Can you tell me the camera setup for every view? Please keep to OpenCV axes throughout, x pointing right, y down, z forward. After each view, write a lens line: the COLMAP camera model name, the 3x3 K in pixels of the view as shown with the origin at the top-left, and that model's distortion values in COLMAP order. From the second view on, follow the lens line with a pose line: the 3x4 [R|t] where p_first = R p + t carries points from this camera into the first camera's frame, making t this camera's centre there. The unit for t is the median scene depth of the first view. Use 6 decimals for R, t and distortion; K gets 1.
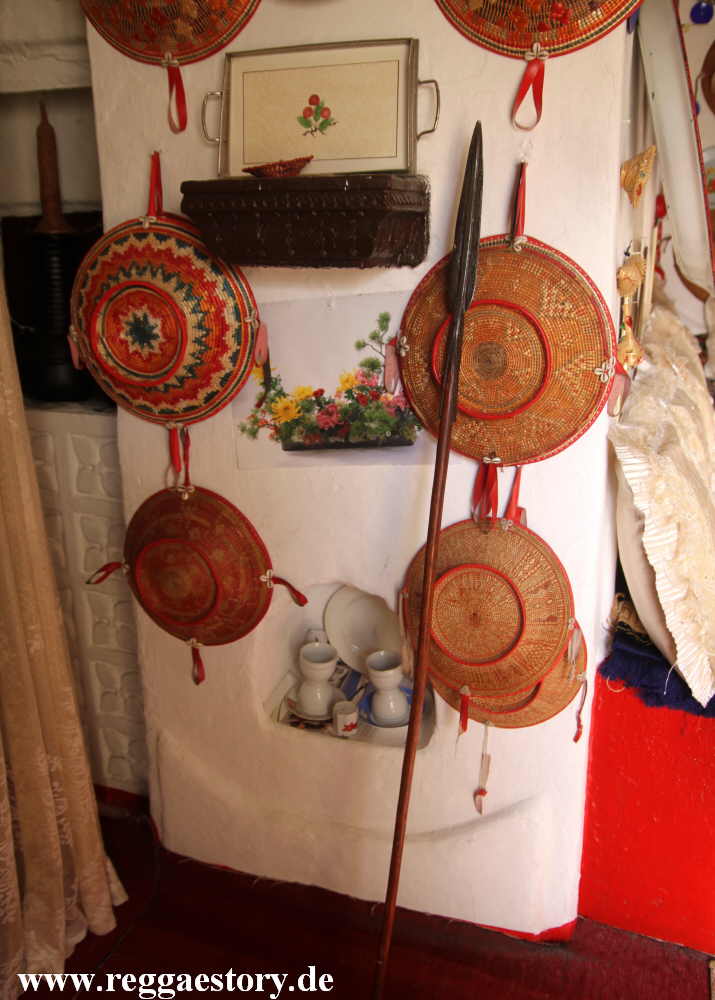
lens RADIAL K [[895.2, 0, 361.0], [0, 895.2, 520.8], [0, 0, 1]] dist [-0.129038, 0.106588]
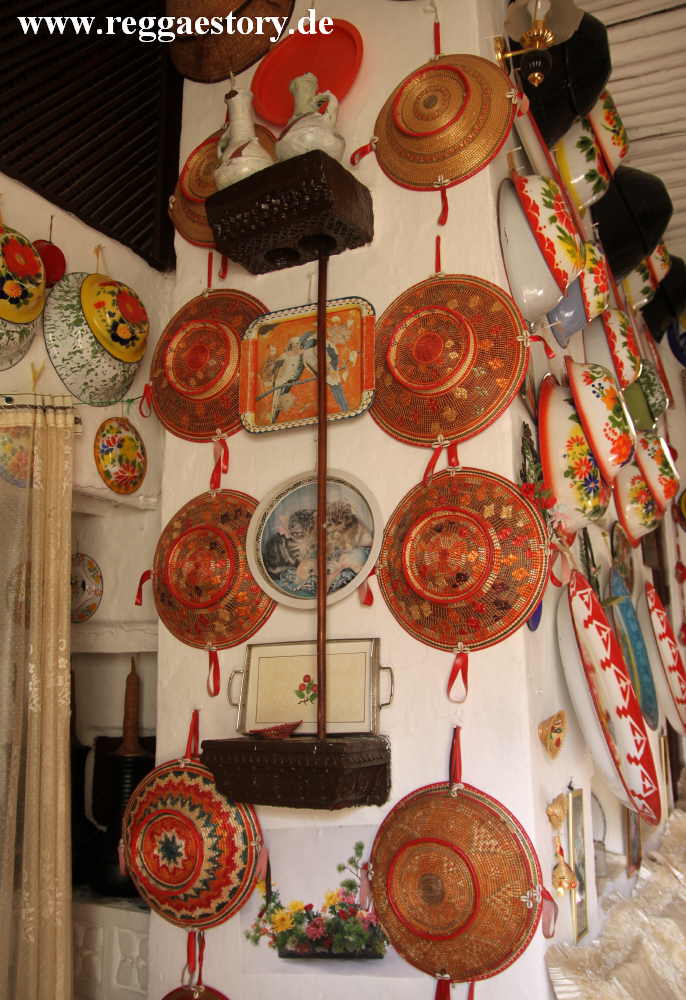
lens RADIAL K [[874.4, 0, 343.0], [0, 874.4, 500.0], [0, 0, 1]] dist [-0.132645, 0.108518]
pose [[0.988451, -0.034742, -0.147504, 0.192759], [-0.046815, 0.855748, -0.515271, -0.024076], [0.144128, 0.516225, 0.844239, -0.251732]]
